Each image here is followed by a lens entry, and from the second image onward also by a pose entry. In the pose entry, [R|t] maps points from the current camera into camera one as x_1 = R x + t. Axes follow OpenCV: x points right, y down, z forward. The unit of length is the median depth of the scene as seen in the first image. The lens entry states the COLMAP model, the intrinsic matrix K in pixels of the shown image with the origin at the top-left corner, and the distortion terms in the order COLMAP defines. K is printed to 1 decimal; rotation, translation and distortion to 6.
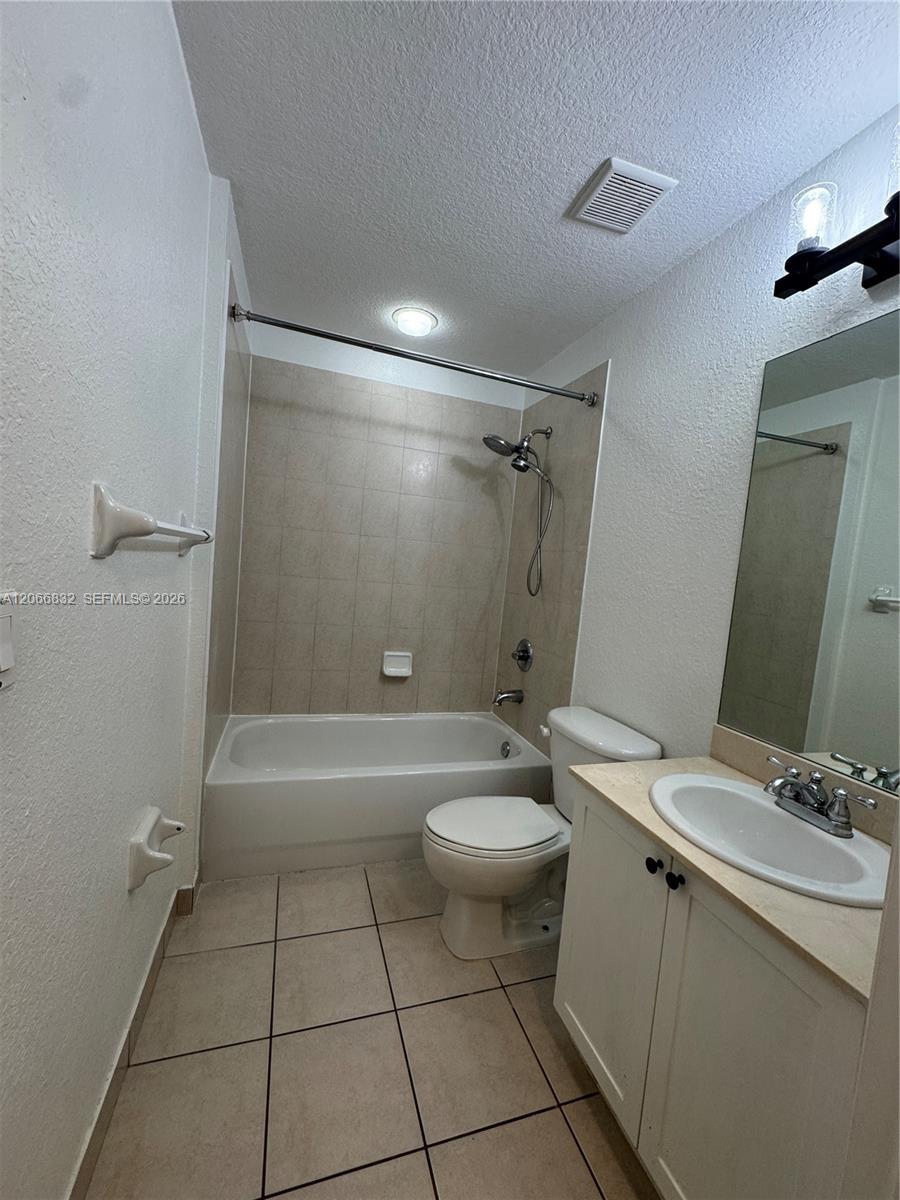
lens RADIAL K [[479.8, 0, 450.0], [0, 479.8, 600.0], [0, 0, 1]] dist [-0.007687, -0.000053]
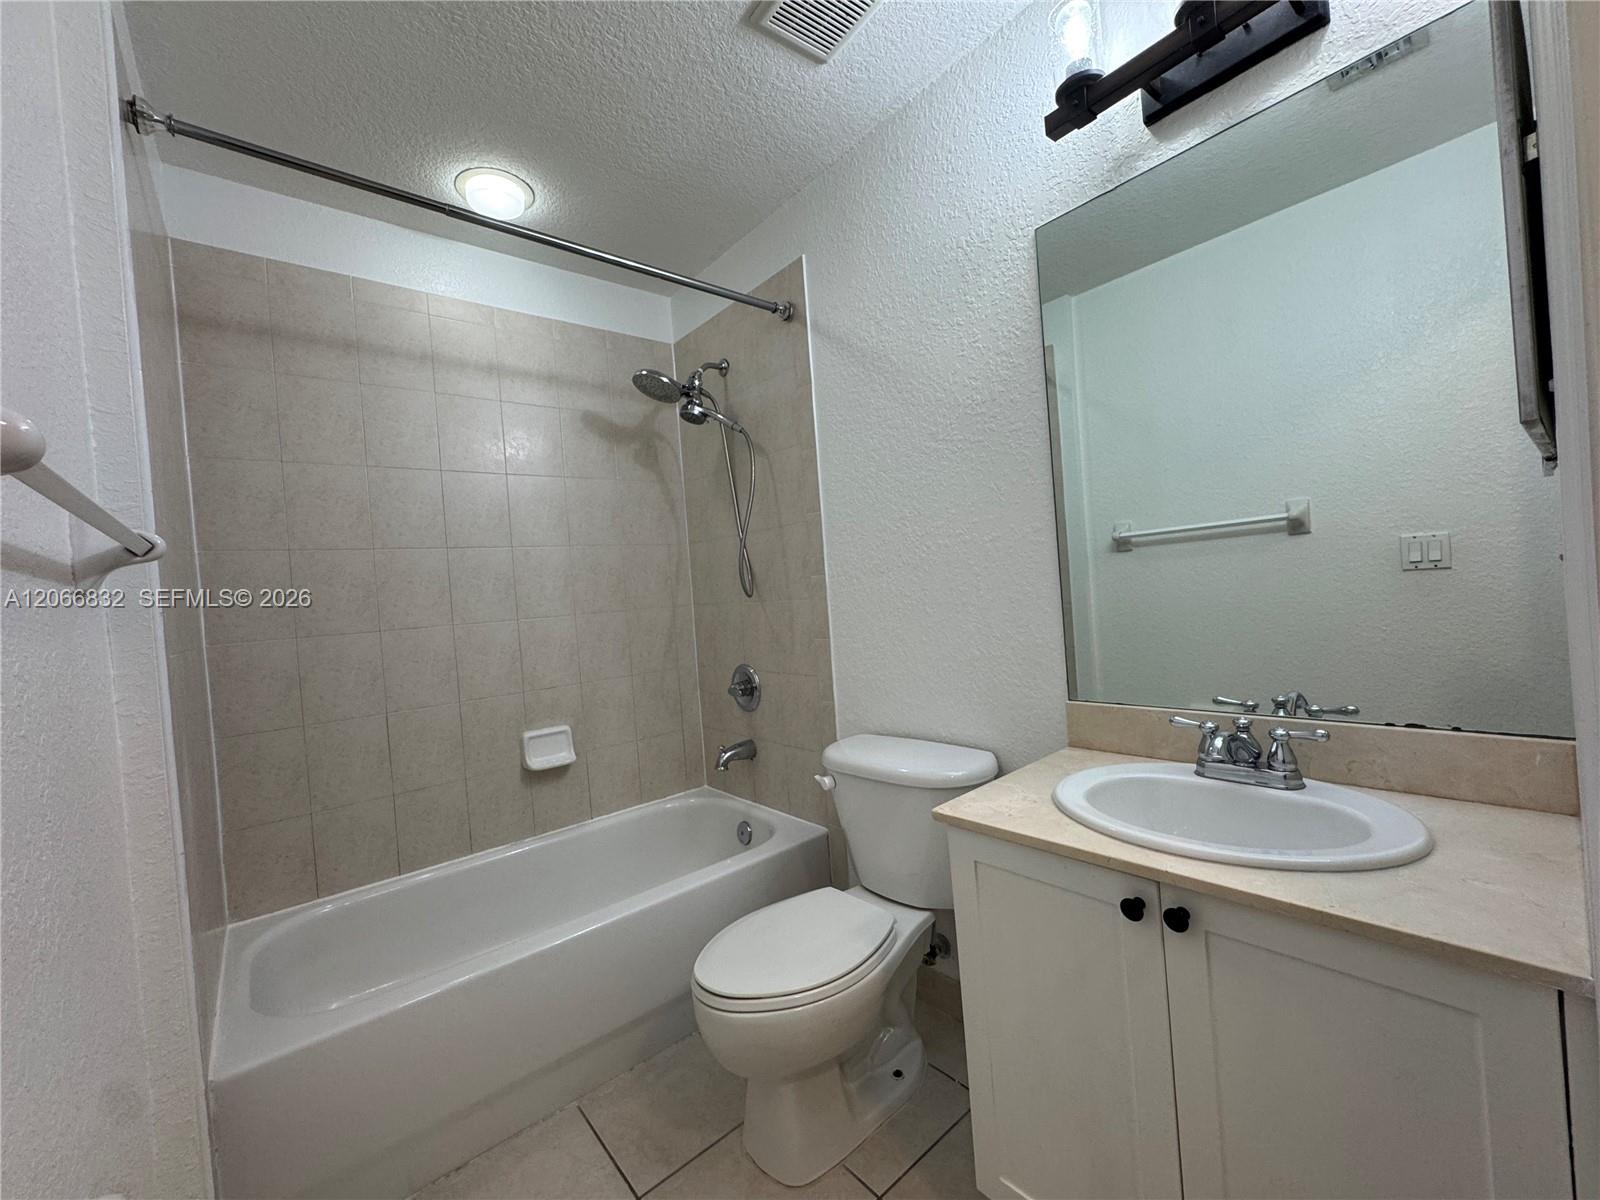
lens RADIAL K [[639.7, 0, 800.0], [0, 639.7, 600.0], [0, 0, 1]] dist [-0.007687, -0.000053]
pose [[0.913481, -0.163836, 0.372437, -0.102288], [0.185330, 0.982421, -0.022392, 0.029186], [-0.362222, 0.089479, 0.927787, 0.127346]]
